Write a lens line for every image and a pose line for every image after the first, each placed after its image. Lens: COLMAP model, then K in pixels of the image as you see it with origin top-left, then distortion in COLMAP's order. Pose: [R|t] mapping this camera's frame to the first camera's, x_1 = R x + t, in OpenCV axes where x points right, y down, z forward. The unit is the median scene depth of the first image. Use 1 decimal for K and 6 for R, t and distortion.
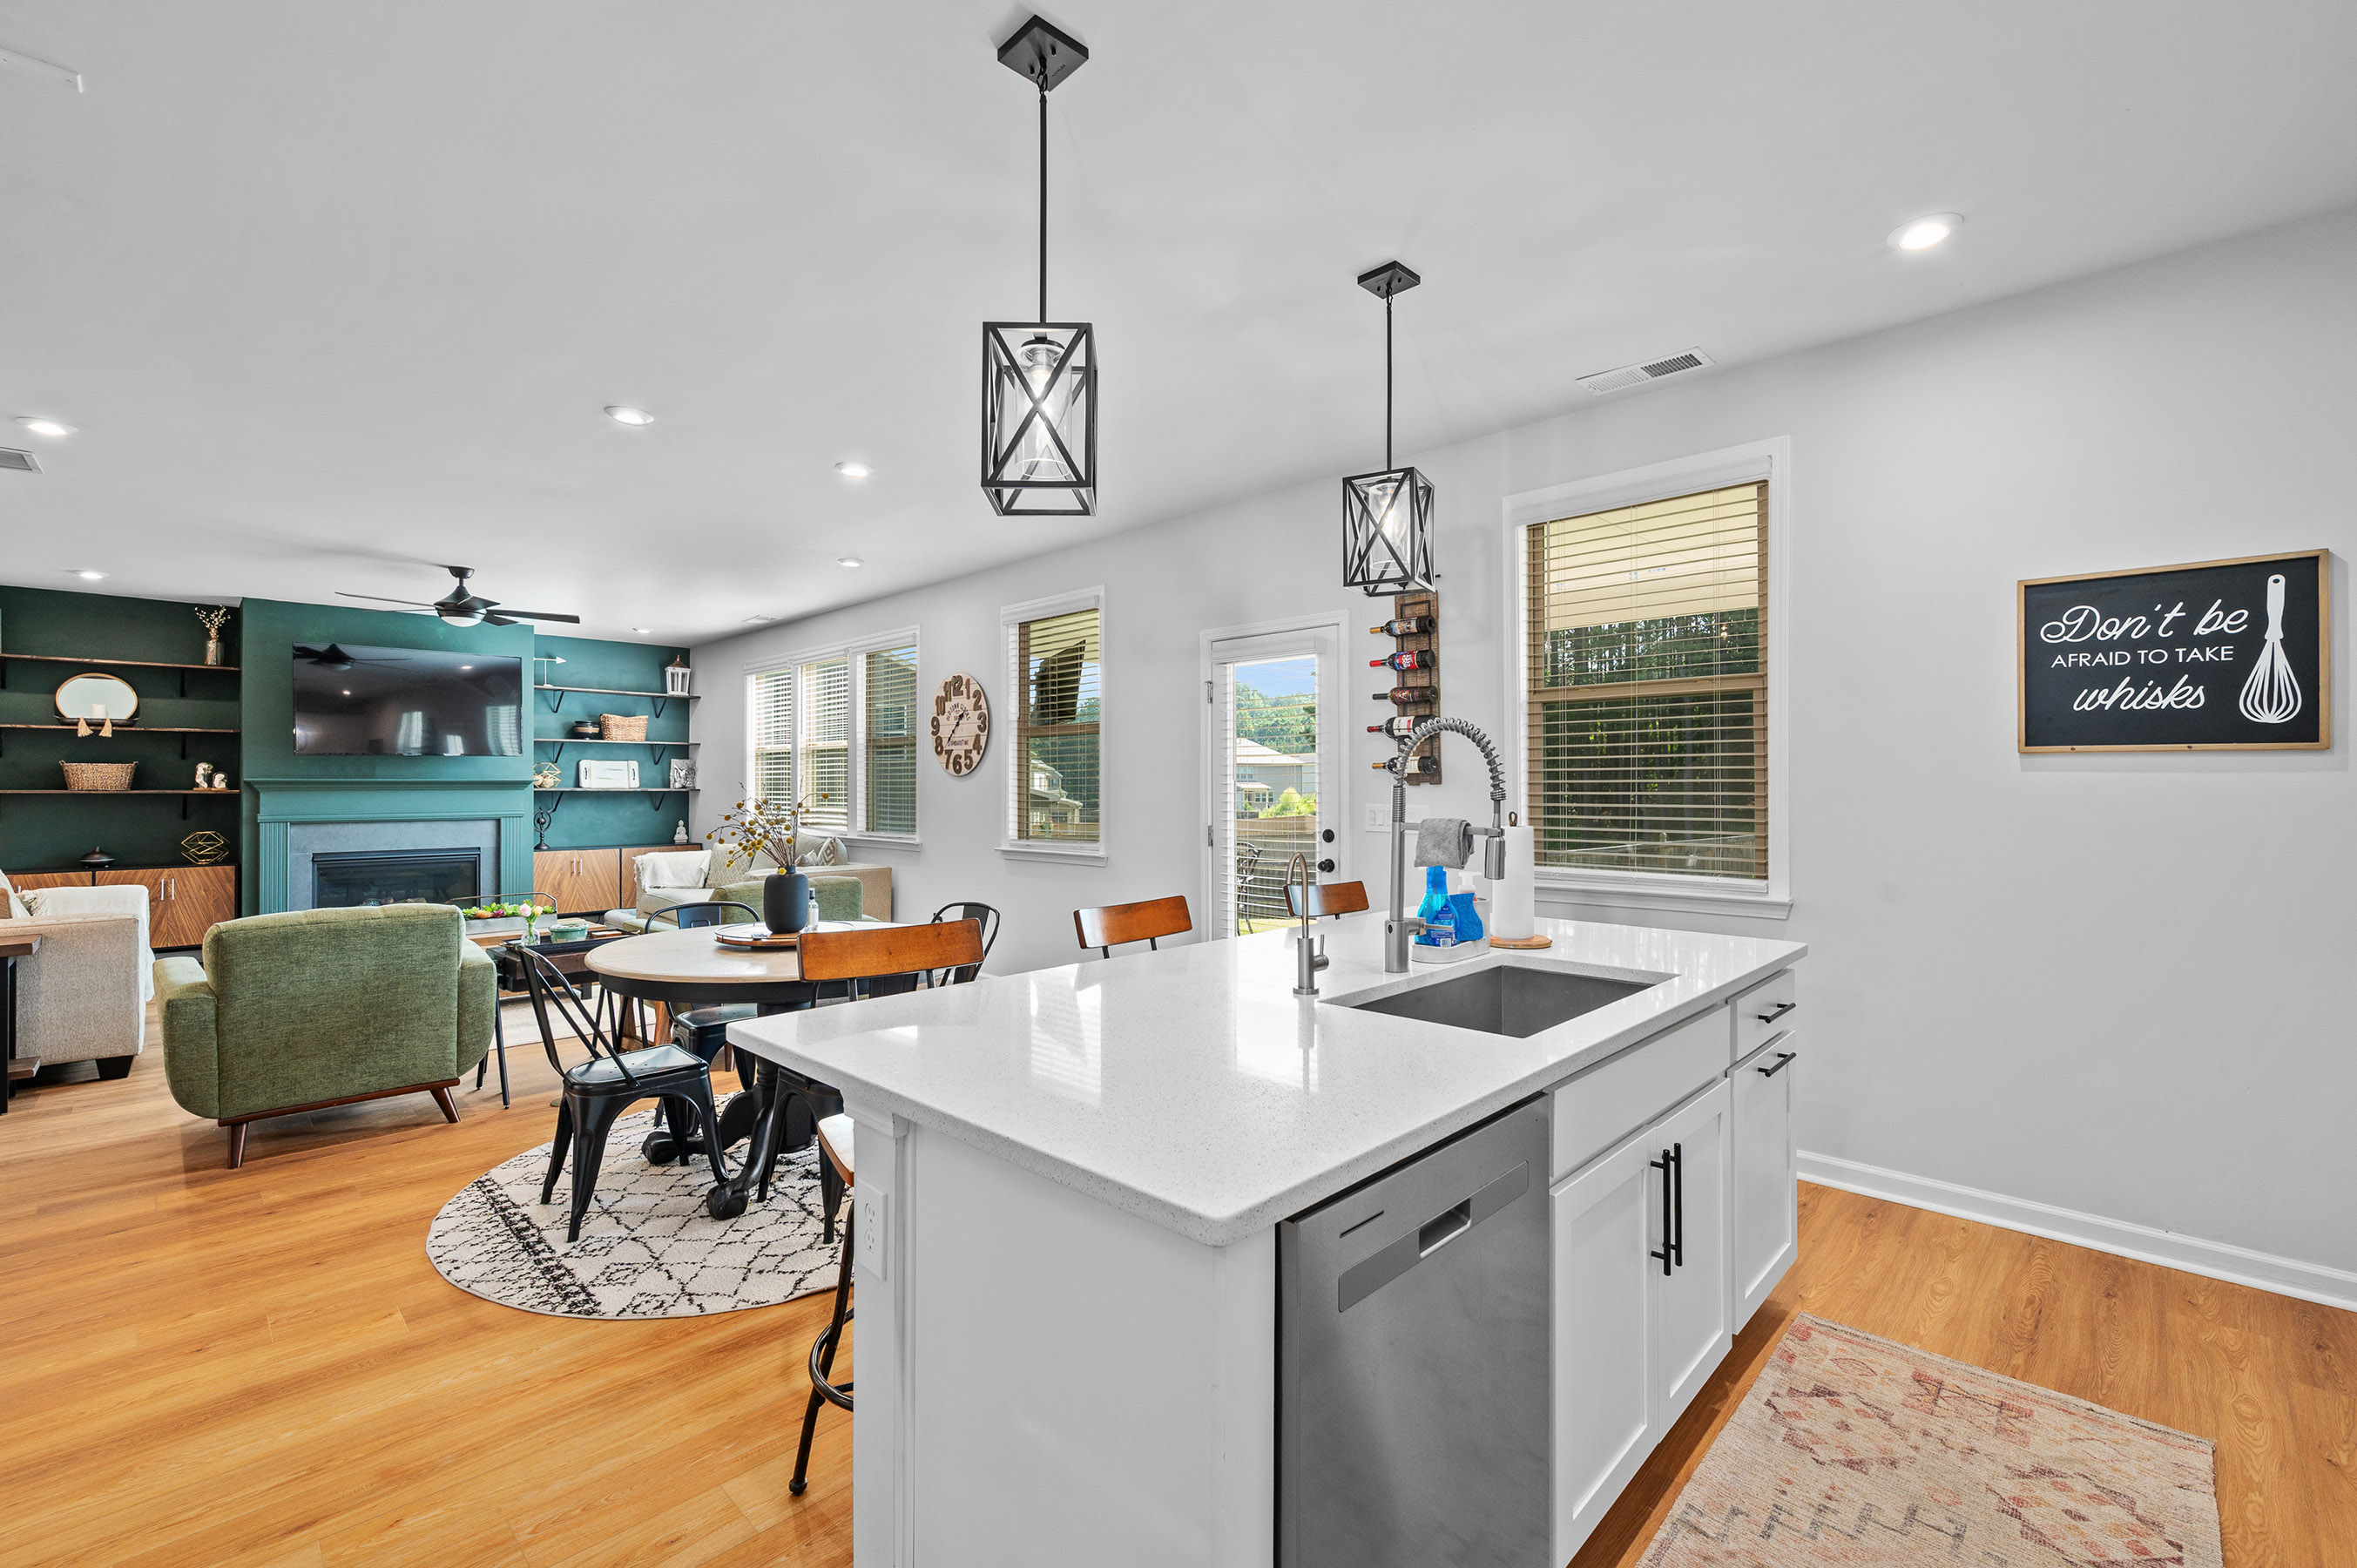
lens RADIAL K [[1017.4, 0, 1221.6], [0, 1017.4, 785.0], [0, 0, 1]] dist [0.001164, 0.000436]
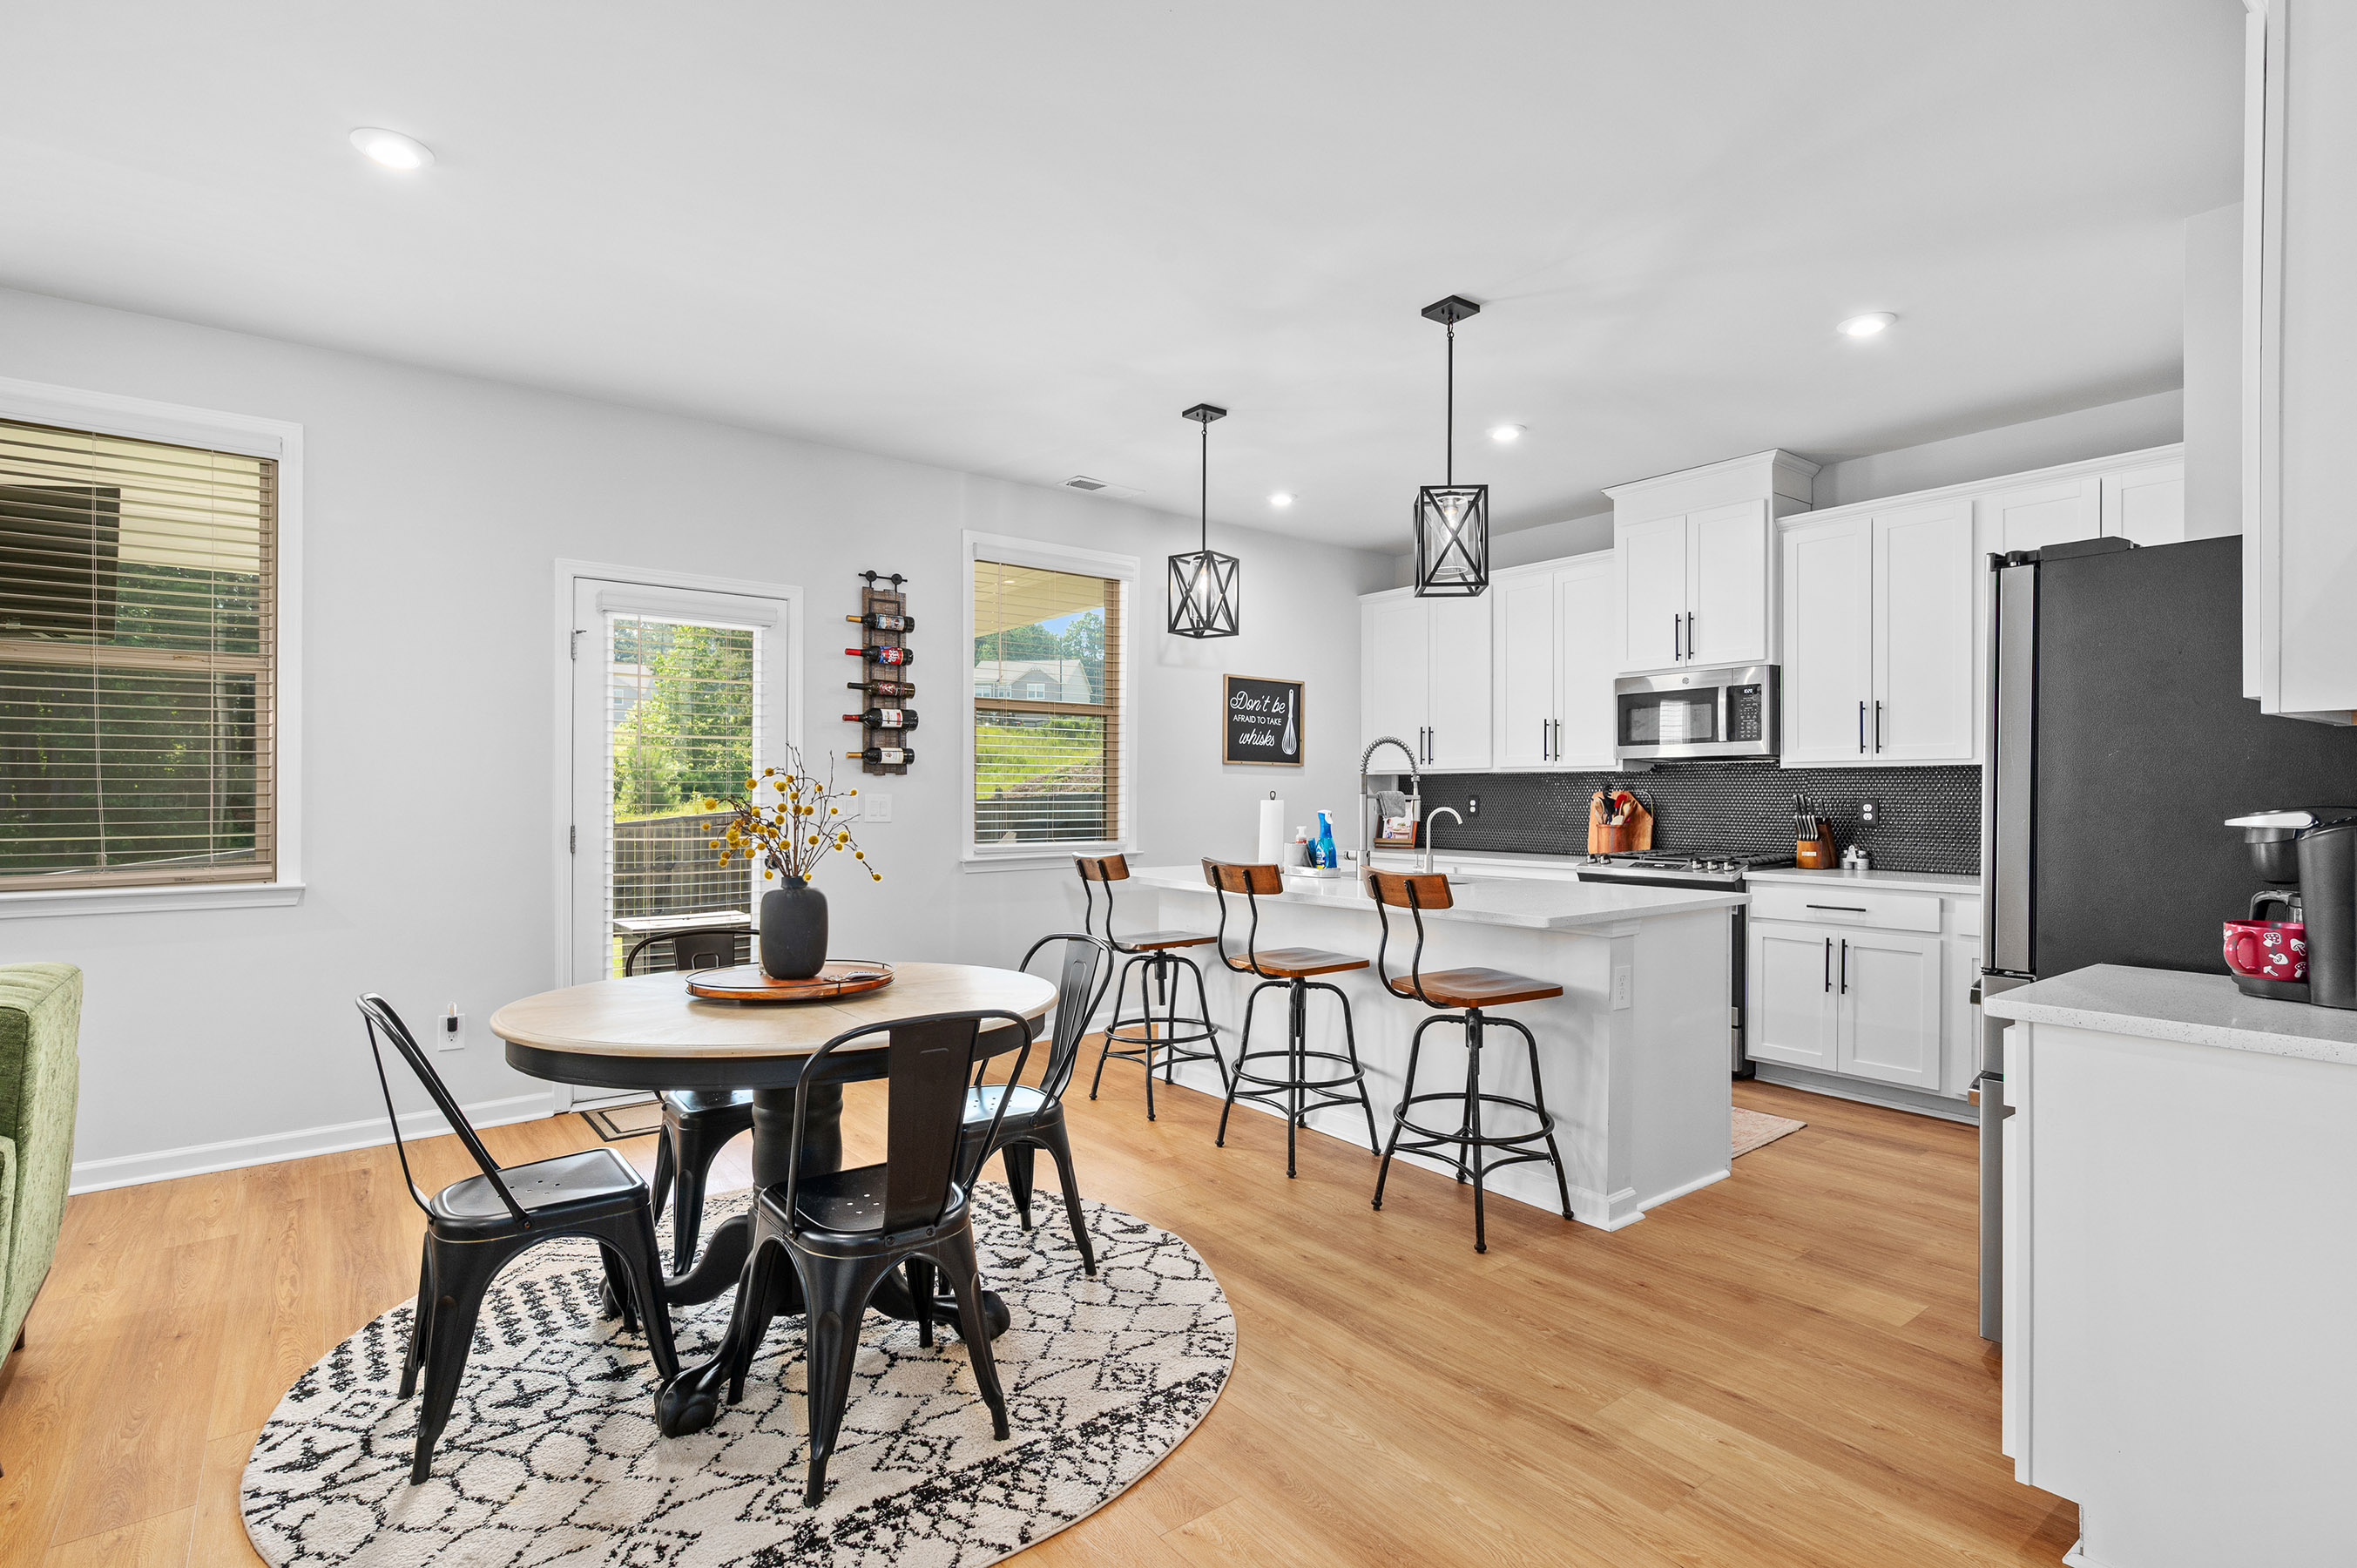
lens RADIAL K [[1115.7, 0, 1193.4], [0, 1115.7, 797.1], [0, 0, 1]] dist [-0.009361, -0.000003]
pose [[0.137411, 0.003663, 0.990507, -1.378946], [0.002095, 0.999990, -0.003988, 0.042339], [-0.990512, 0.002623, 0.137402, 0.807276]]
